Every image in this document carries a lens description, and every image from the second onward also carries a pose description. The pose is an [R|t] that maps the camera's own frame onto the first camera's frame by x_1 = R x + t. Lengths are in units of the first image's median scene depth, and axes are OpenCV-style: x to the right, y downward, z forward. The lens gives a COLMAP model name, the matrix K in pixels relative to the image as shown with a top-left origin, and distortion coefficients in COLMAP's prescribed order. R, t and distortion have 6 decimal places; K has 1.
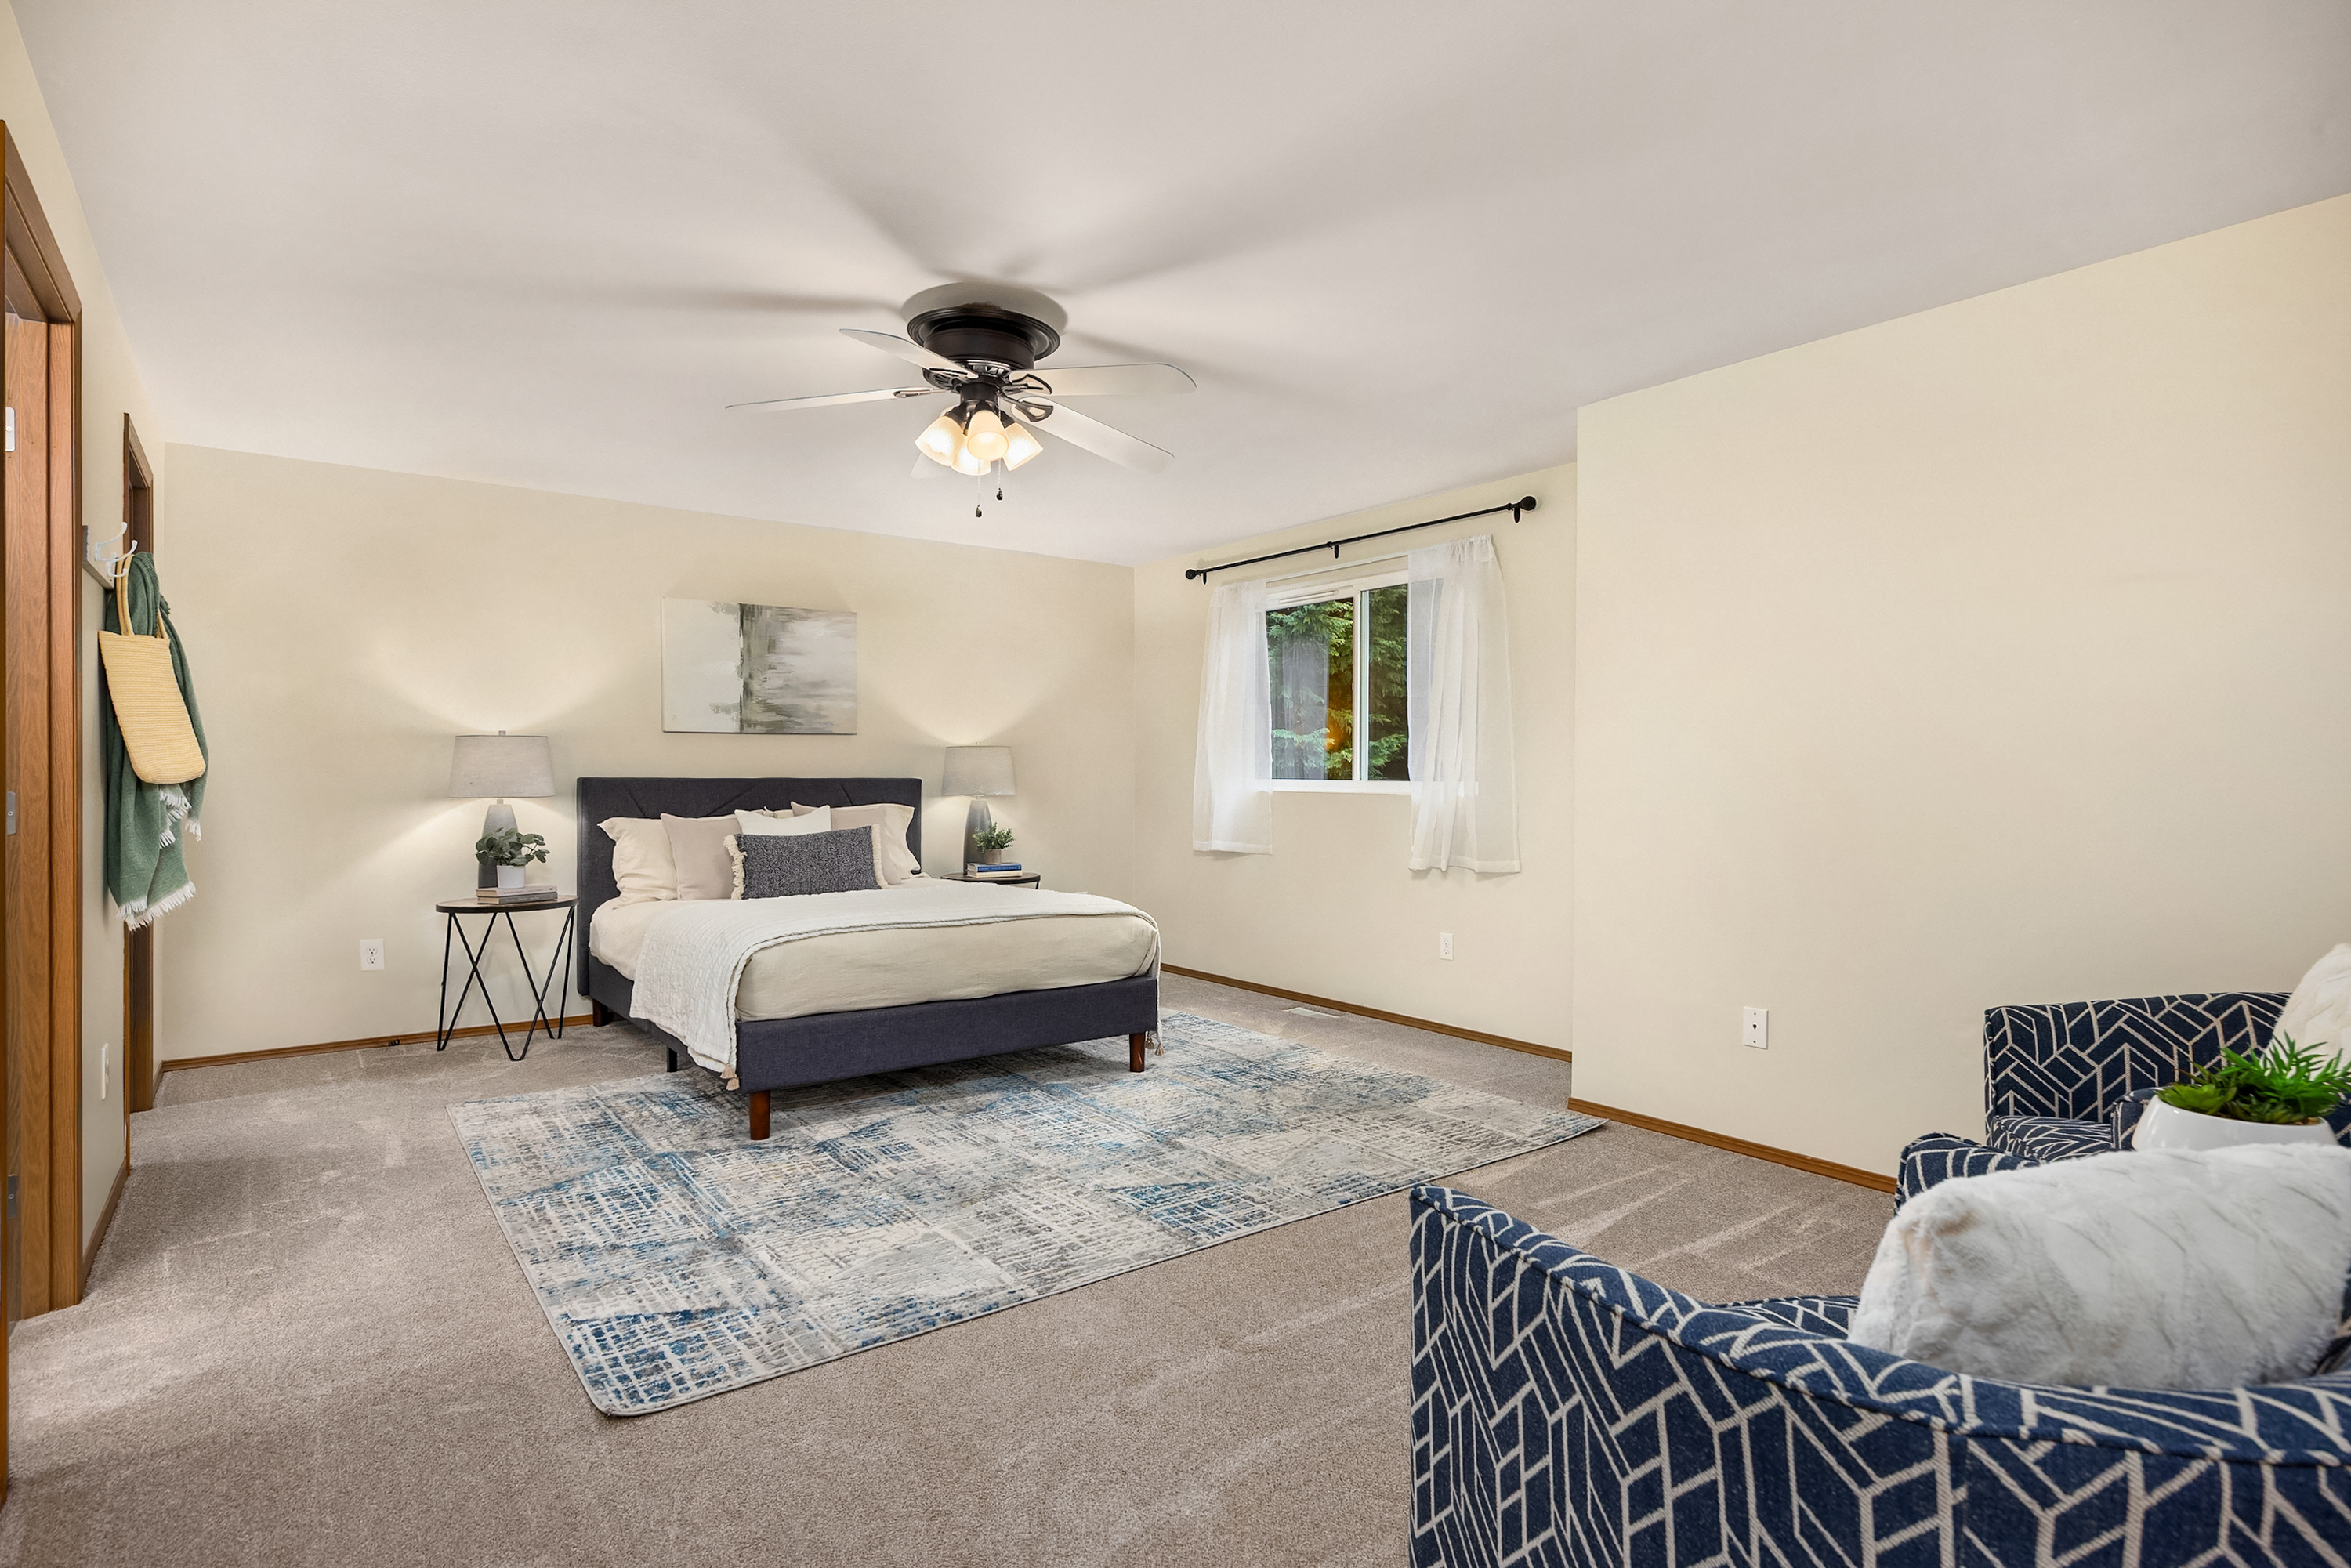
lens RADIAL K [[1240.0, 0, 1175.5], [0, 1240.0, 784.0], [0, 0, 1]] dist [0.000845, 0.000258]
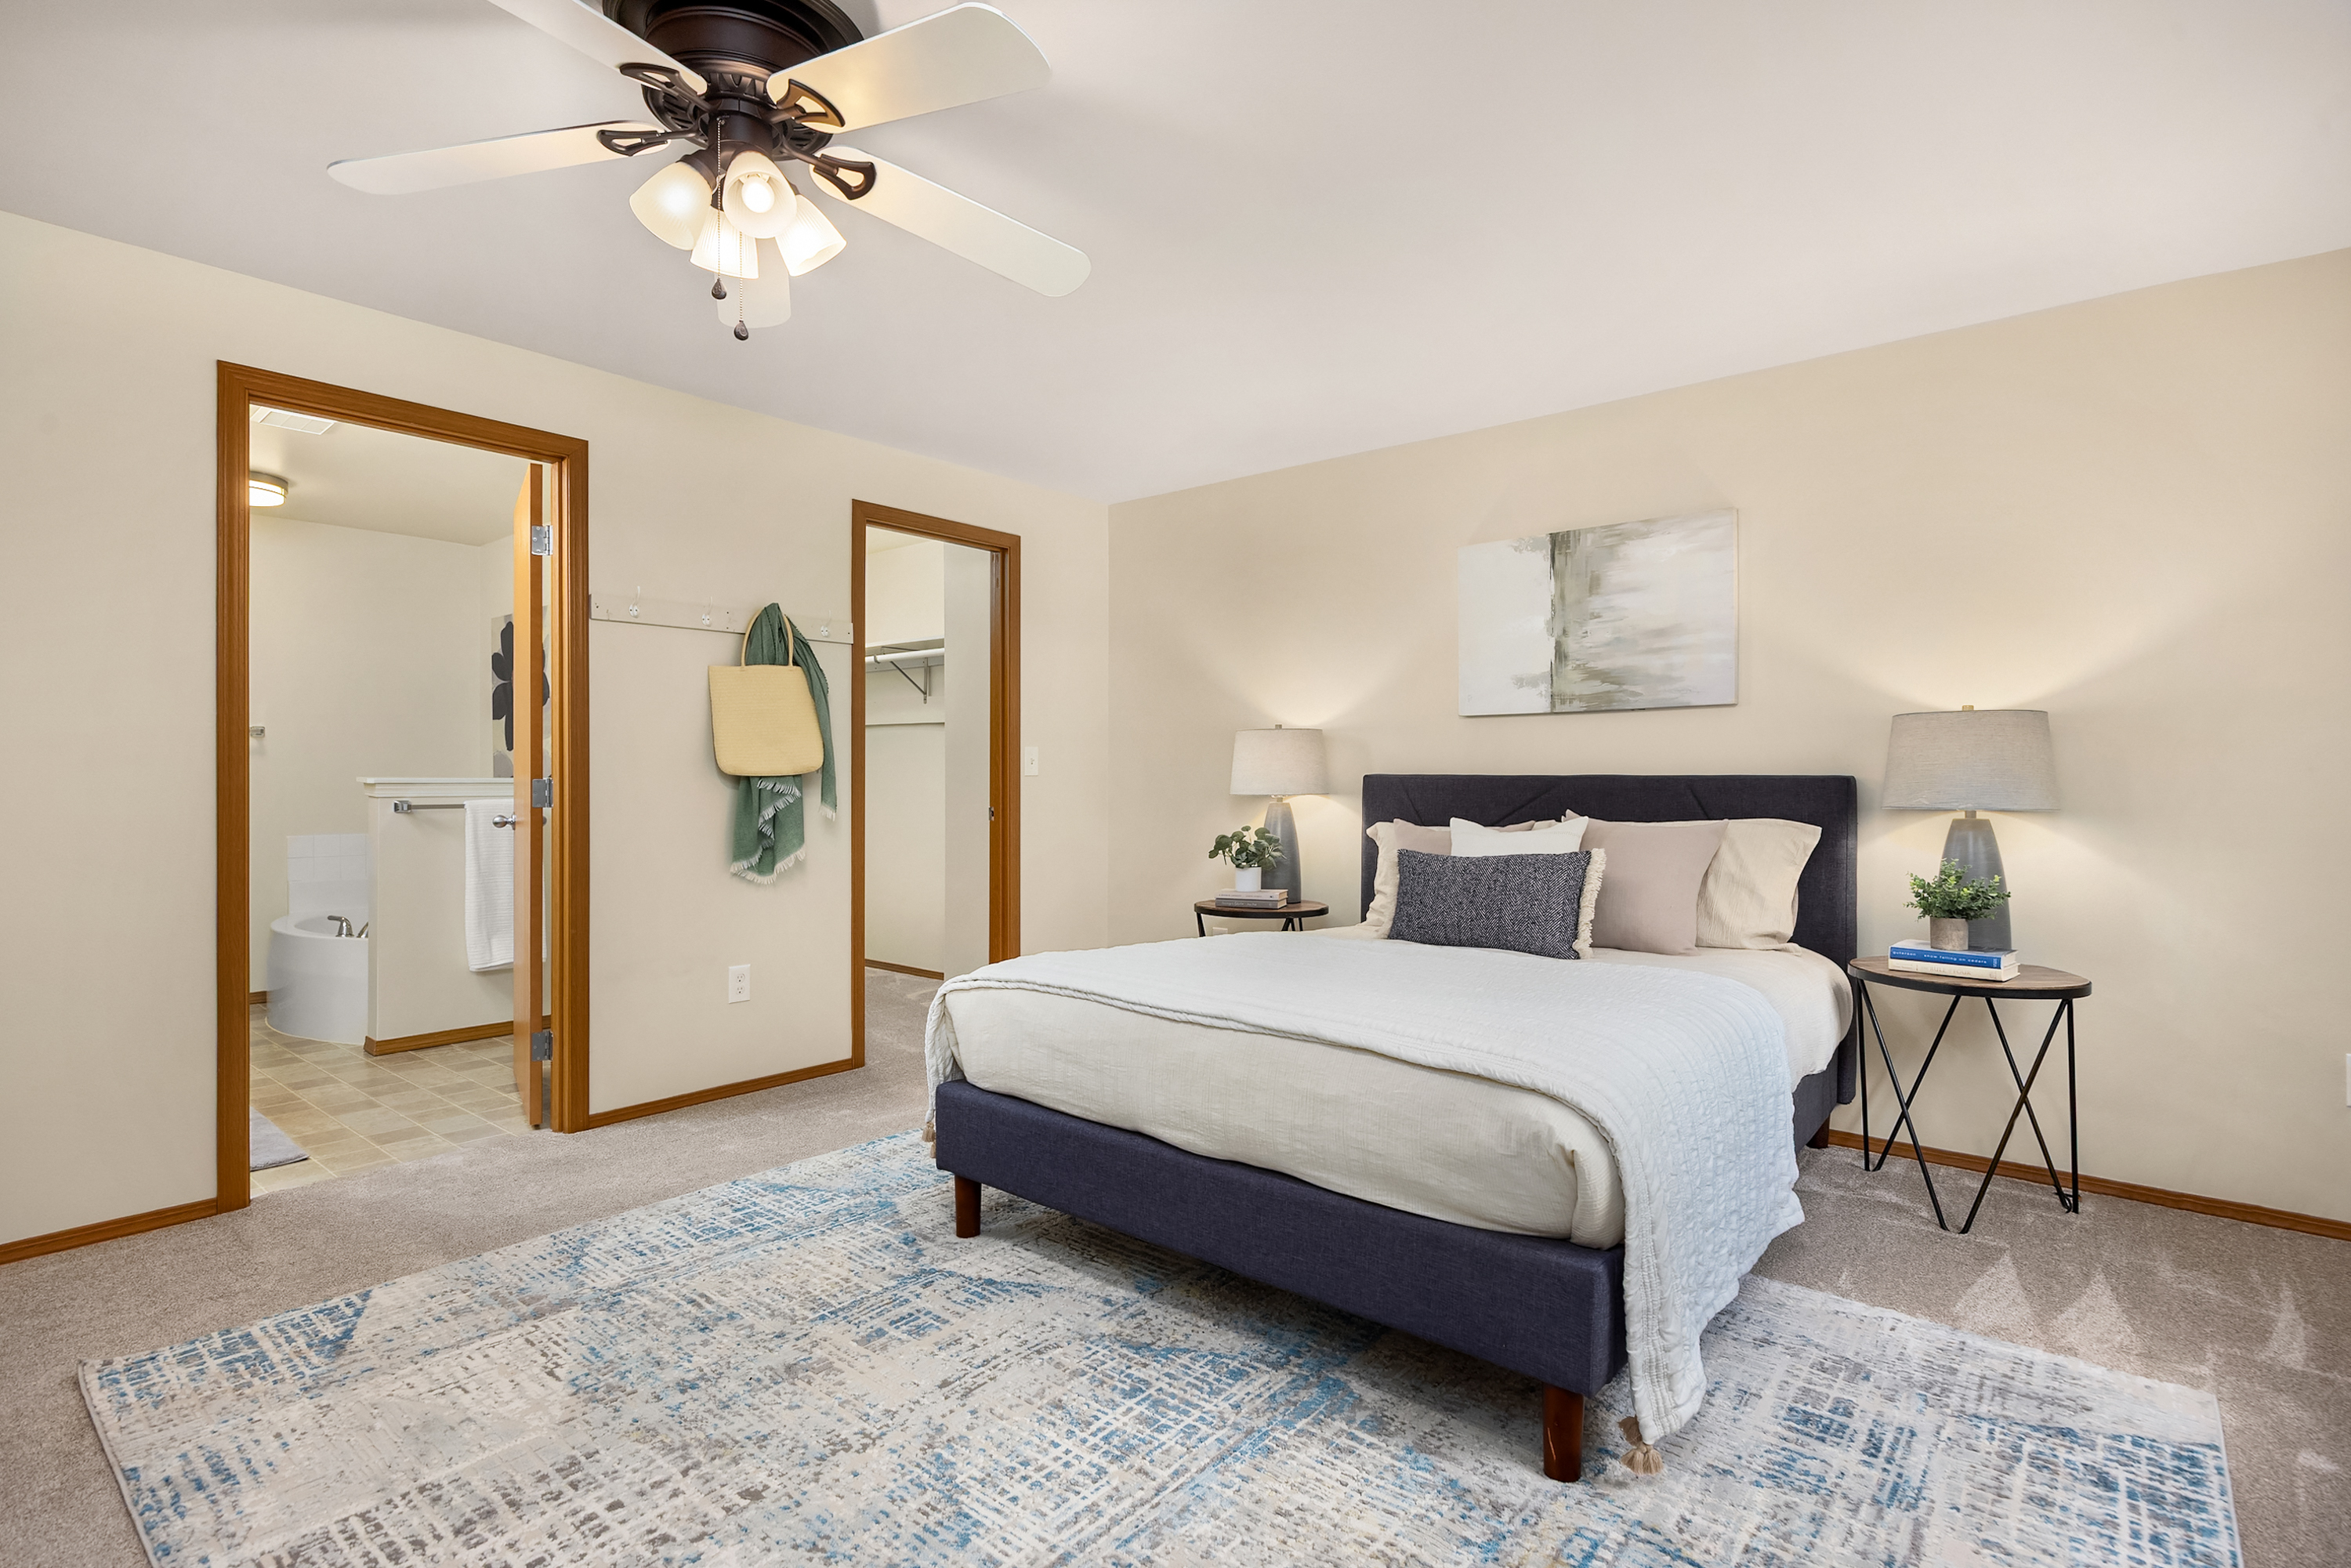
lens RADIAL K [[1157.5, 0, 1175.5], [0, 1157.5, 784.0], [0, 0, 1]] dist [-0.000403, -0.000009]
pose [[0.205213, 0.004609, -0.978707, 0.269581], [-0.010041, 0.999946, 0.002604, 0.000786], [0.978666, 0.009293, 0.205248, 0.662591]]
